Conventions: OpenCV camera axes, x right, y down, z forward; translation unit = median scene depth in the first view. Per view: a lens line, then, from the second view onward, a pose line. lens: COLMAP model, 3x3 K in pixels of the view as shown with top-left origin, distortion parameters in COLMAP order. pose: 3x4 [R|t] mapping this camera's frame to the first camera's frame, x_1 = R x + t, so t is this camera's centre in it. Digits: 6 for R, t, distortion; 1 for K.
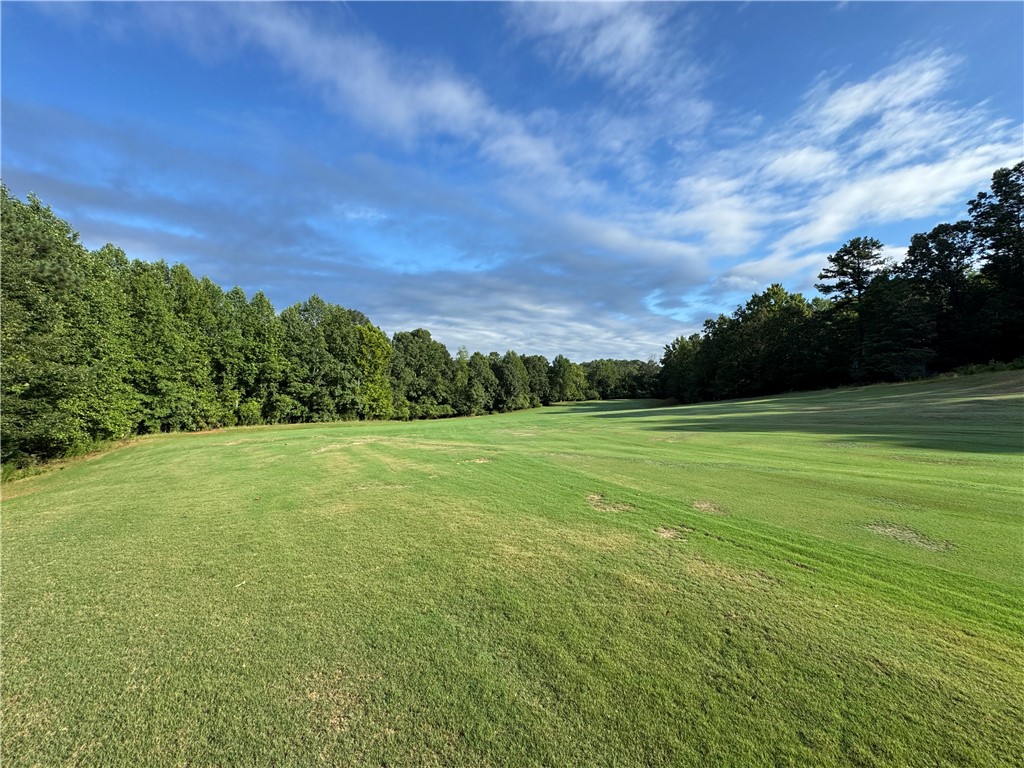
lens RADIAL K [[405.5, 0, 519.1], [0, 405.5, 379.7], [0, 0, 1]] dist [0.000921, 0.000087]
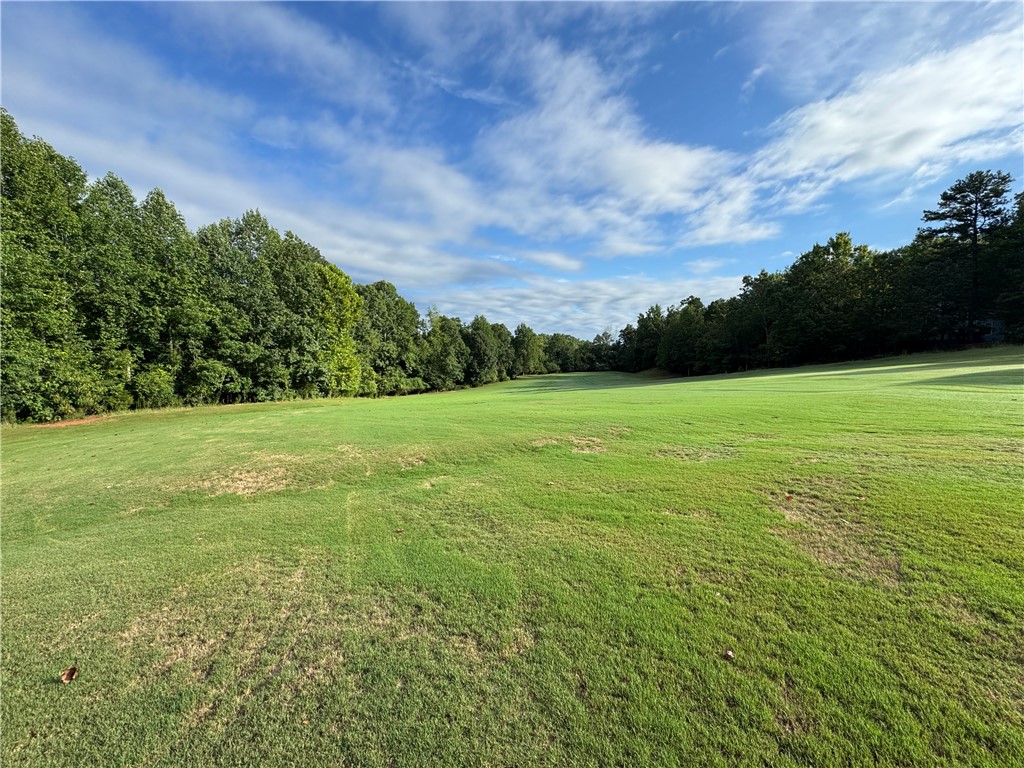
lens RADIAL K [[397.7, 0, 512.0], [0, 397.7, 384.0], [0, 0, 1]] dist [-0.004281, 0.000267]
pose [[0.980652, -0.011014, 0.195450, -0.215952], [-0.002397, 0.997666, 0.068245, 0.028908], [-0.195745, -0.067393, 0.978336, 0.265288]]
